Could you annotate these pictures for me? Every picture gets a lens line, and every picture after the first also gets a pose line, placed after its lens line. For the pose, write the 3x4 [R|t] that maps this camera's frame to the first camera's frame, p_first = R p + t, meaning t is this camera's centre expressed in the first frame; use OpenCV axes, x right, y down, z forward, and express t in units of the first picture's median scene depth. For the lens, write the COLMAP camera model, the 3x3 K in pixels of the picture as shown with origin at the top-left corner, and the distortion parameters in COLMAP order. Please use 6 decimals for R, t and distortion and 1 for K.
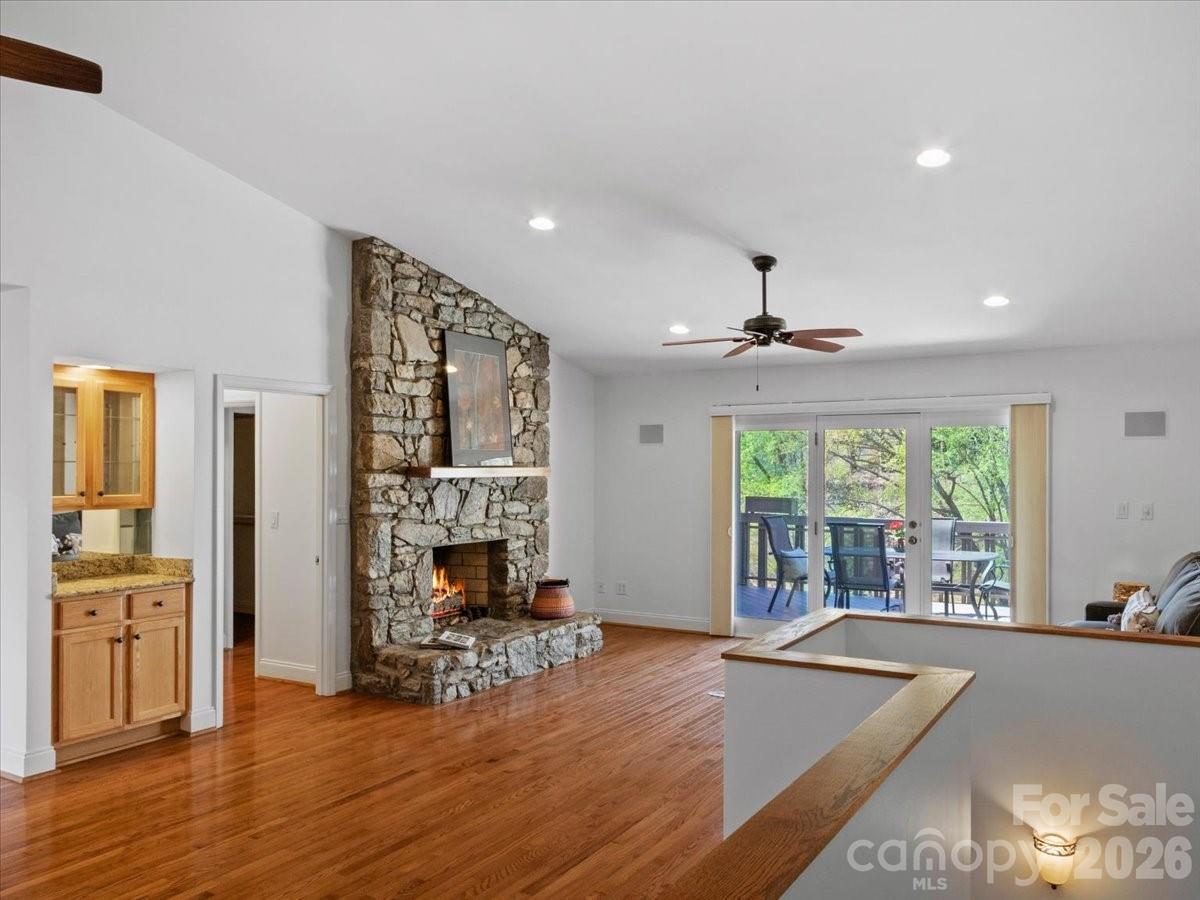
lens RADIAL K [[929.8, 0, 592.4], [0, 929.8, 462.8], [0, 0, 1]] dist [0.009274, 0.003177]
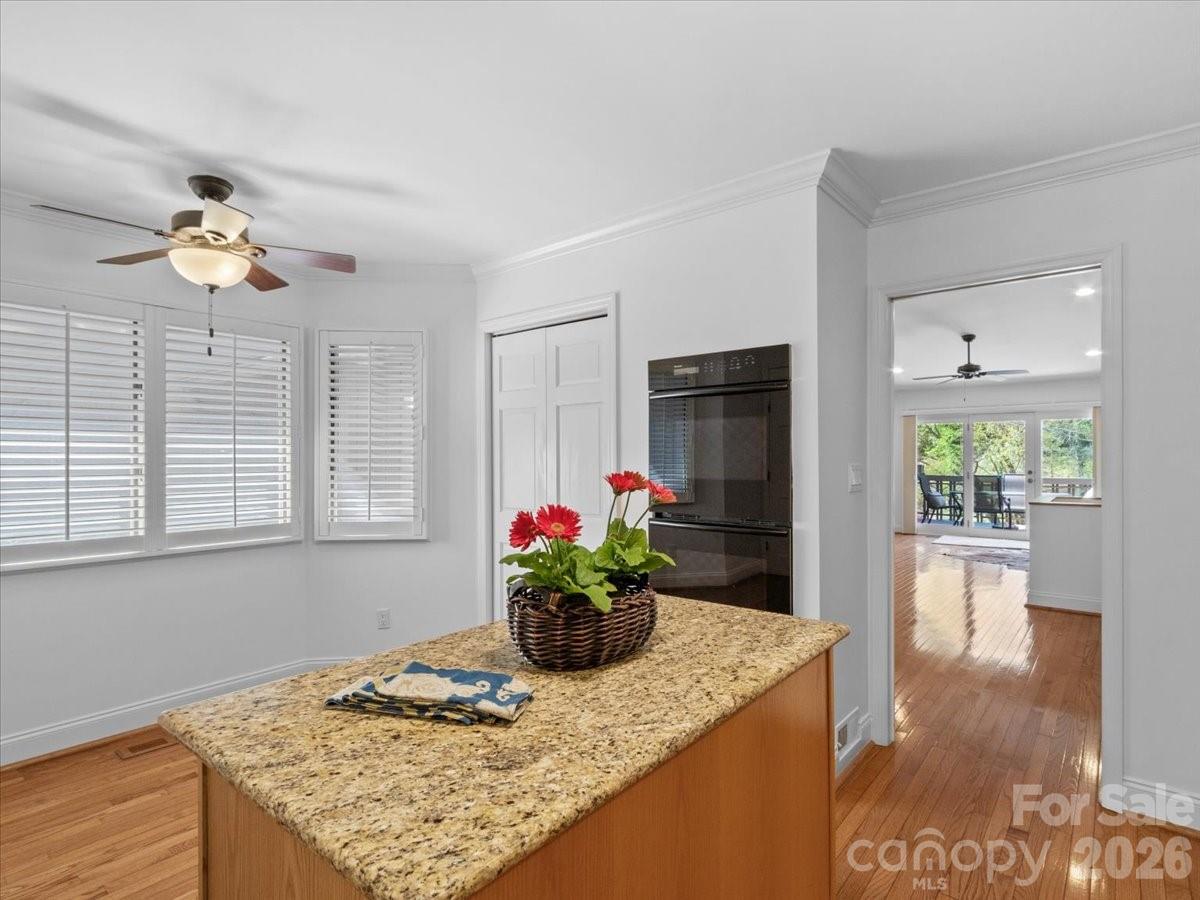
lens RADIAL K [[625.4, 0, 595.4], [0, 625.4, 456.0], [0, 0, 1]] dist [0.007642, -0.000116]
pose [[0.988104, -0.003932, -0.153739, -0.358276], [0.004012, 0.999992, 0.000210, 0.033656], [0.153737, -0.000824, 0.988111, -0.414380]]
